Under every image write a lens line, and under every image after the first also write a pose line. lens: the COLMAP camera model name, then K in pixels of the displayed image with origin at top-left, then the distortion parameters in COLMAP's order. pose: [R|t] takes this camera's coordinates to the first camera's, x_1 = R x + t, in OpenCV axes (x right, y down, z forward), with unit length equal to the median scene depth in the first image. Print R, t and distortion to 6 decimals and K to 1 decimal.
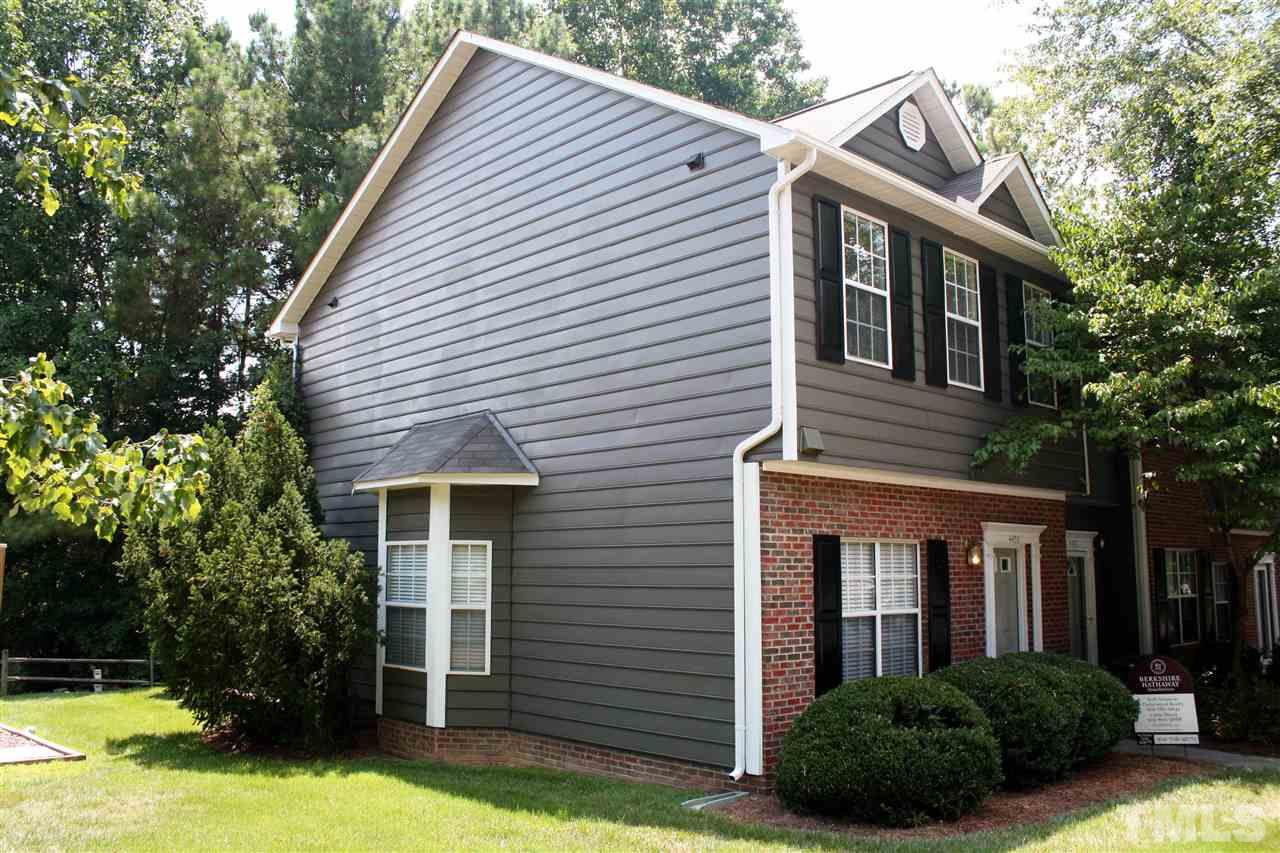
lens RADIAL K [[1052.2, 0, 640.0], [0, 1052.2, 426.5], [0, 0, 1]] dist [-0.131478, 0.002081]
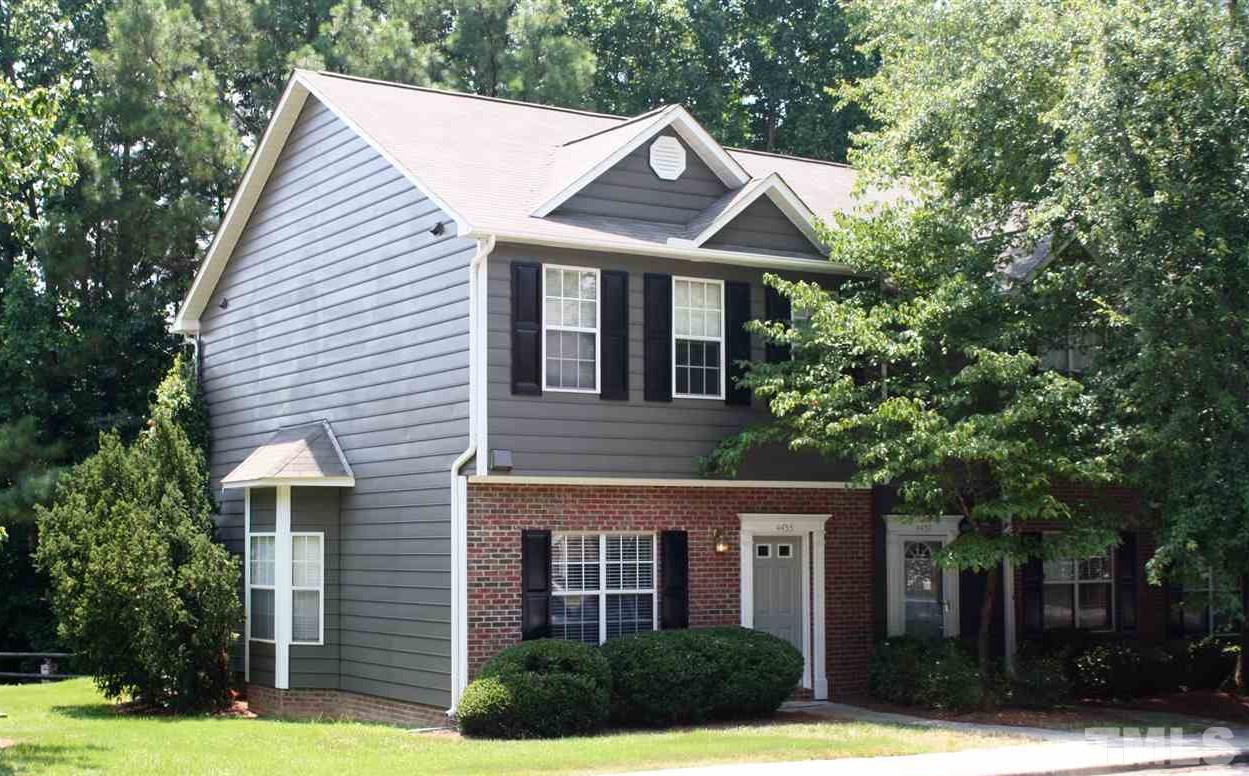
lens RADIAL K [[1704.9, 0, 620.7], [0, 1704.9, 413.0], [0, 0, 1]] dist [-0.093255, -0.030653]
pose [[0.982732, -0.022049, -0.183719, 0.613363], [0.033175, 0.997782, 0.057706, -0.141472], [0.182039, -0.062804, 0.981284, -0.919472]]
